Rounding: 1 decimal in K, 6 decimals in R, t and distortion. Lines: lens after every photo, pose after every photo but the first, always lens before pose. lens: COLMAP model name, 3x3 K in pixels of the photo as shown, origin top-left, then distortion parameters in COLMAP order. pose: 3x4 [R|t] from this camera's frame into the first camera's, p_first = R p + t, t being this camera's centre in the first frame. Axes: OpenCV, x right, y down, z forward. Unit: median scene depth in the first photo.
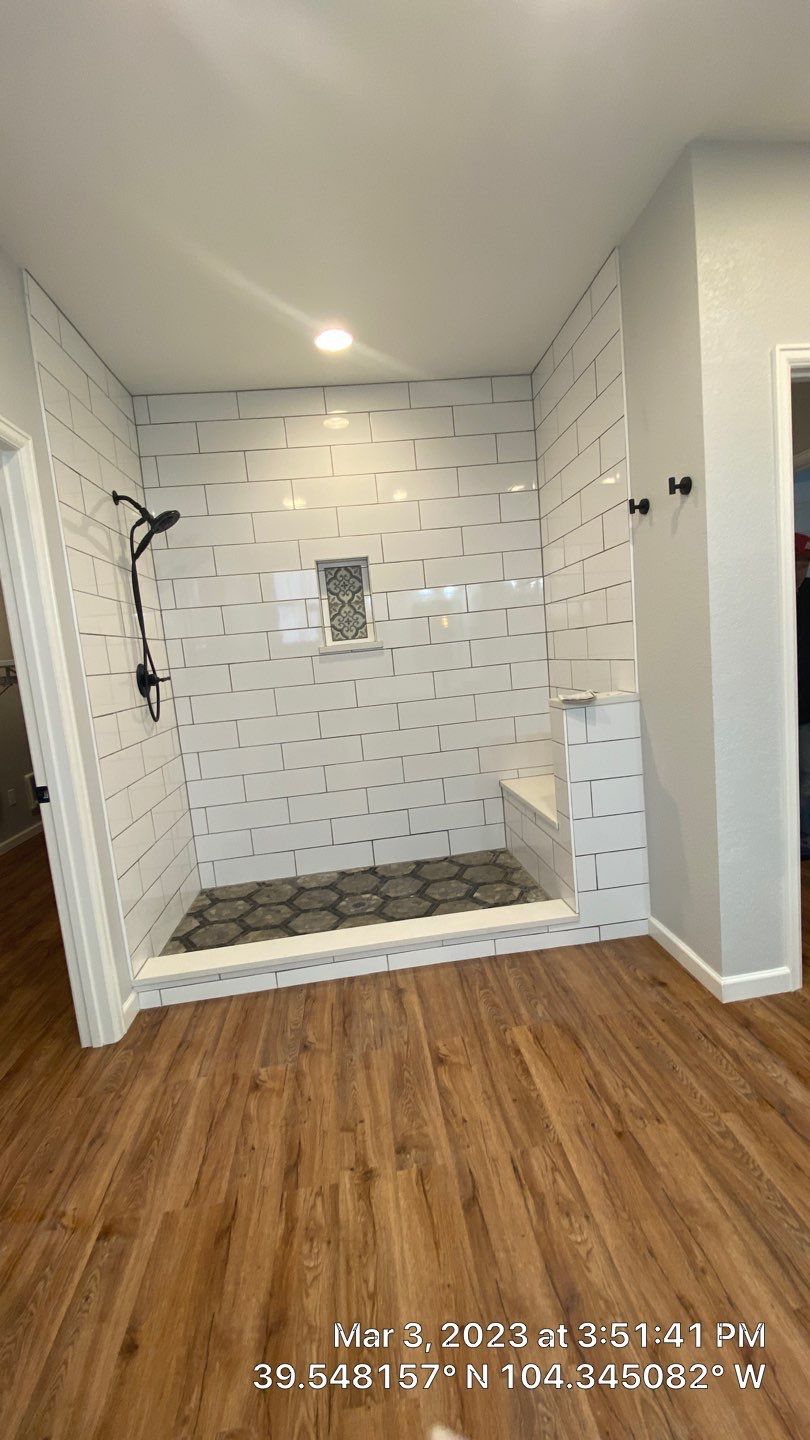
lens RADIAL K [[582.4, 0, 405.0], [0, 582.4, 720.0], [0, 0, 1]] dist [0.015571, -0.019230]
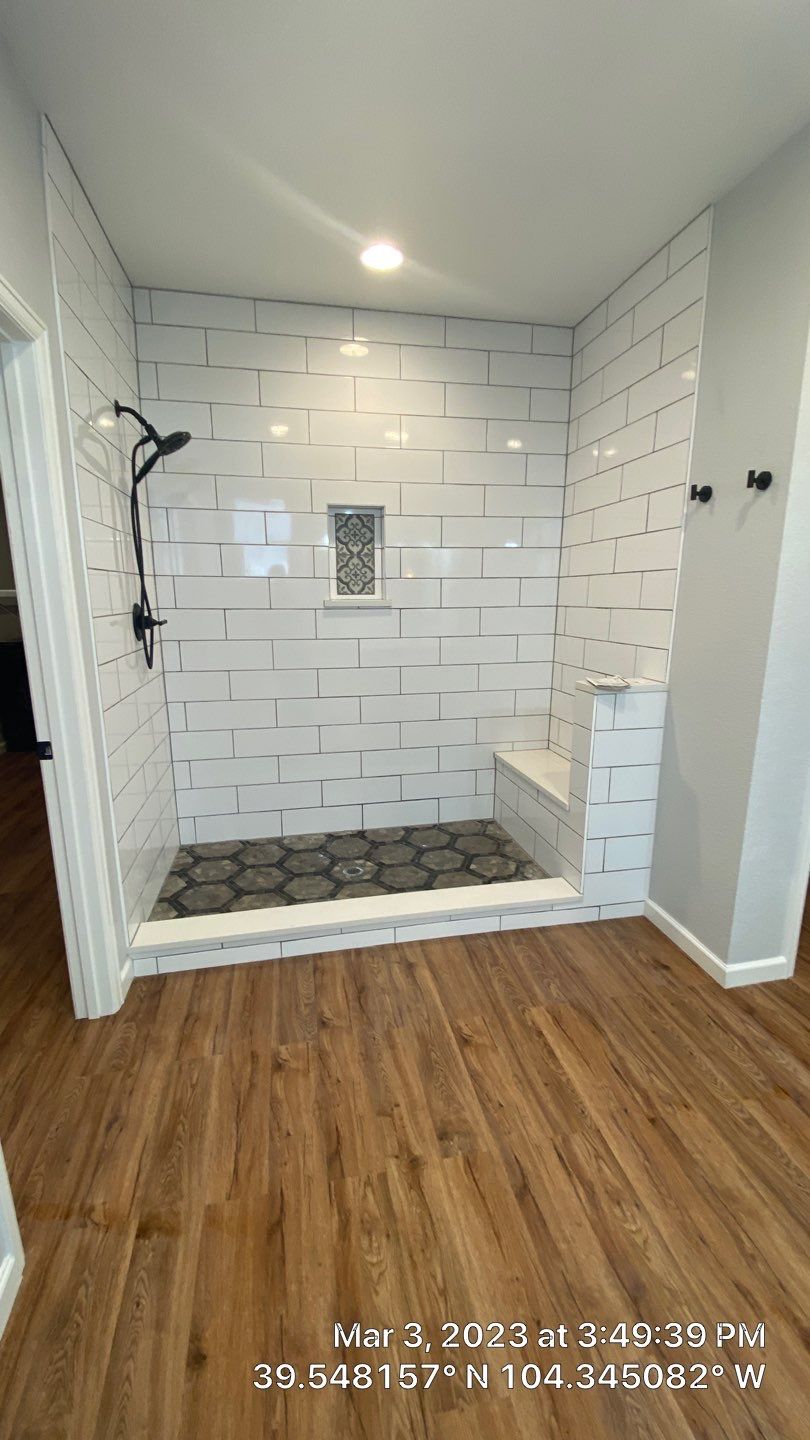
lens RADIAL K [[582.4, 0, 405.0], [0, 582.4, 720.0], [0, 0, 1]] dist [0.015571, -0.019230]
pose [[0.990778, 0.071776, 0.114921, -0.200310], [-0.081921, 0.992910, 0.086134, -0.043361], [-0.107923, -0.094754, 0.989633, 0.072388]]
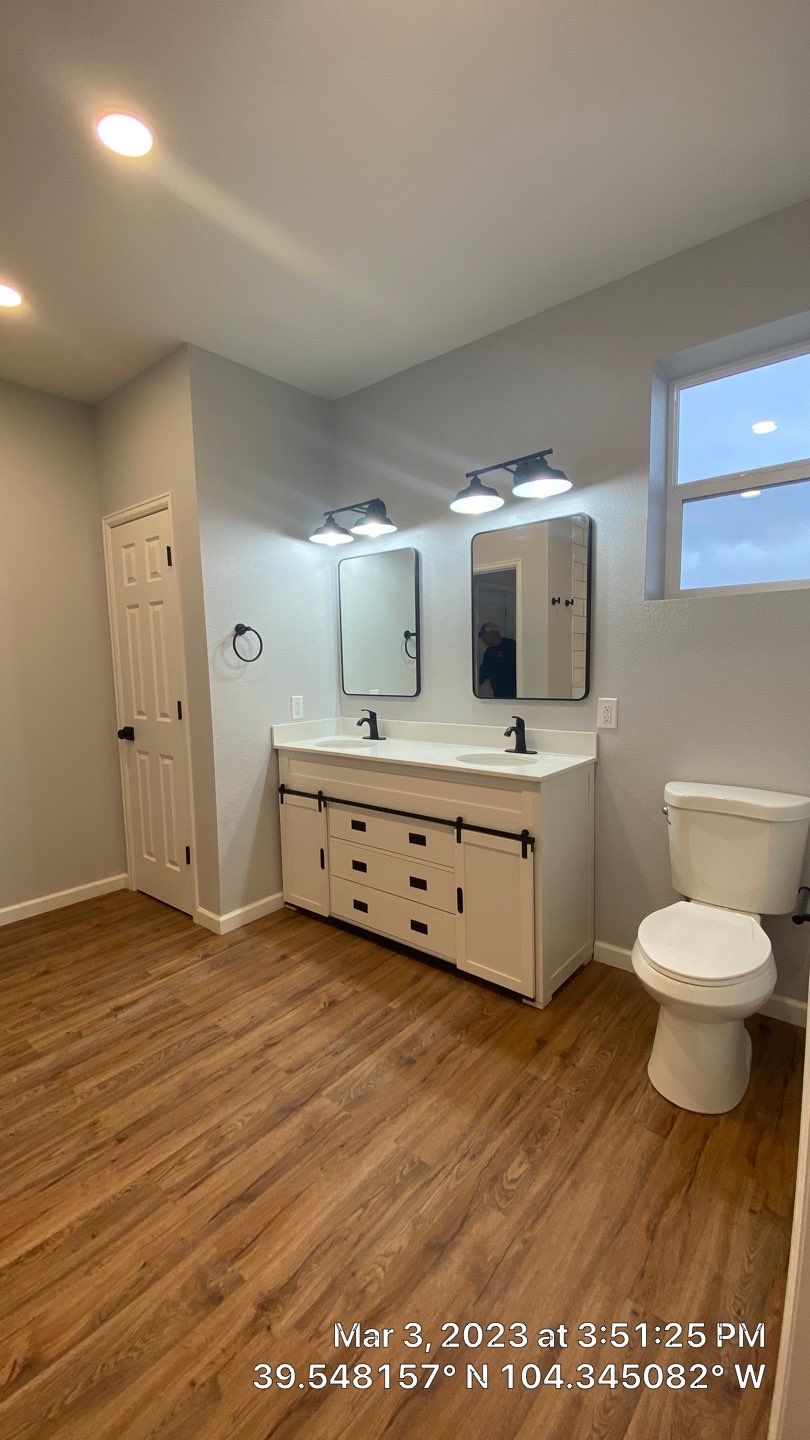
lens RADIAL K [[582.4, 0, 405.0], [0, 582.4, 720.0], [0, 0, 1]] dist [0.015571, -0.019230]
pose [[-0.696221, 0.038453, 0.716797, -0.647332], [0.172092, 0.978384, 0.114666, -0.055301], [-0.696894, 0.203188, -0.687789, 1.012525]]
